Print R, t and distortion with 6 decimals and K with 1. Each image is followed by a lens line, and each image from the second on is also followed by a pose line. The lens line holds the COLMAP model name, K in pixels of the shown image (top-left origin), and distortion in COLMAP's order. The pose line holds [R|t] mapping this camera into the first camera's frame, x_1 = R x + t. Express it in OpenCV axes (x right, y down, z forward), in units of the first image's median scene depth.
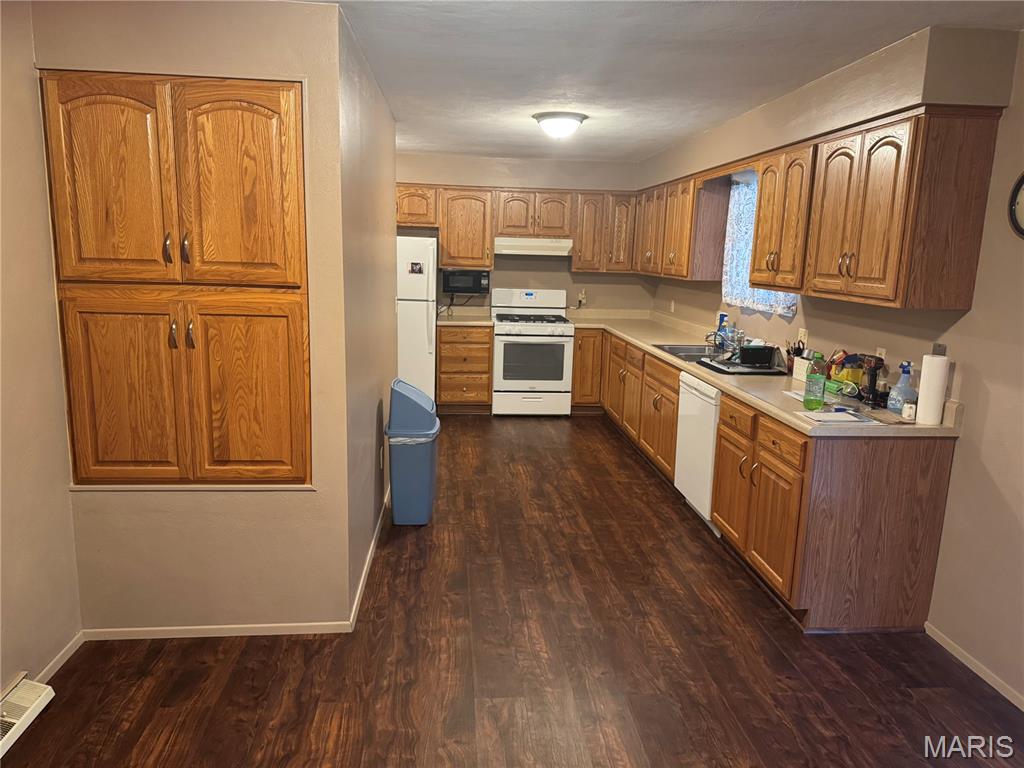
lens RADIAL K [[725.9, 0, 512.0], [0, 725.9, 384.0], [0, 0, 1]] dist [0.148894, -0.208477]
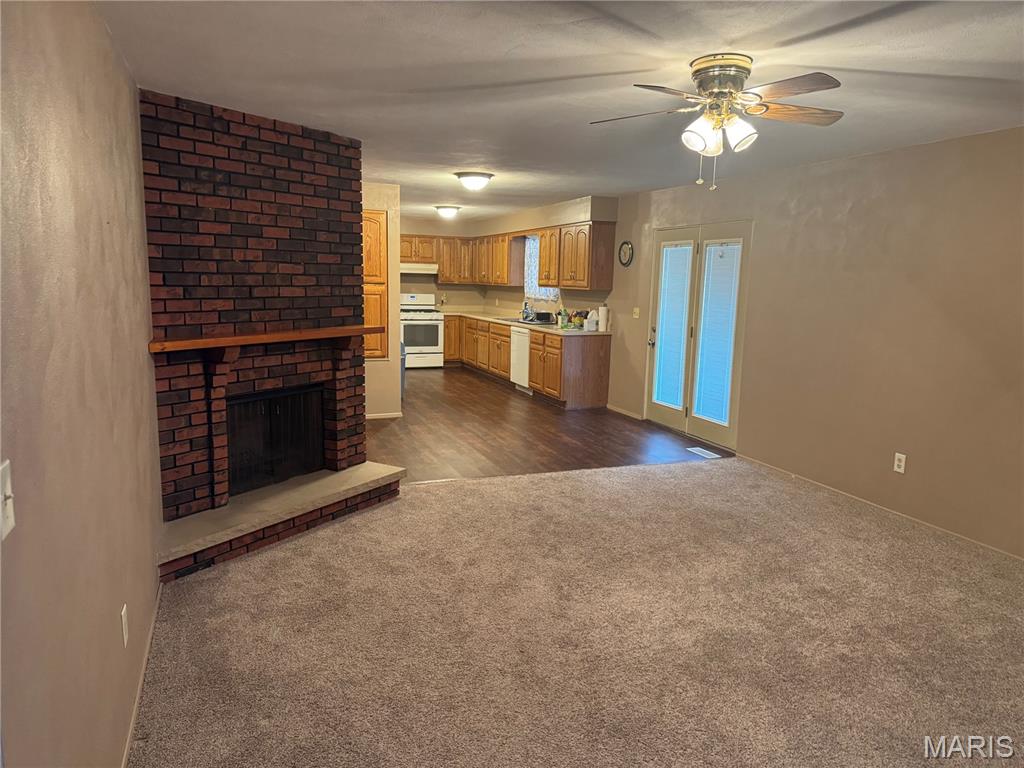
lens RADIAL K [[725.9, 0, 512.0], [0, 725.9, 384.0], [0, 0, 1]] dist [0.148894, -0.208477]
pose [[0.959523, -0.049930, 0.277169, -0.320548], [0.058184, 0.998071, -0.021632, 0.173255], [-0.275555, 0.036883, 0.960578, -0.915907]]
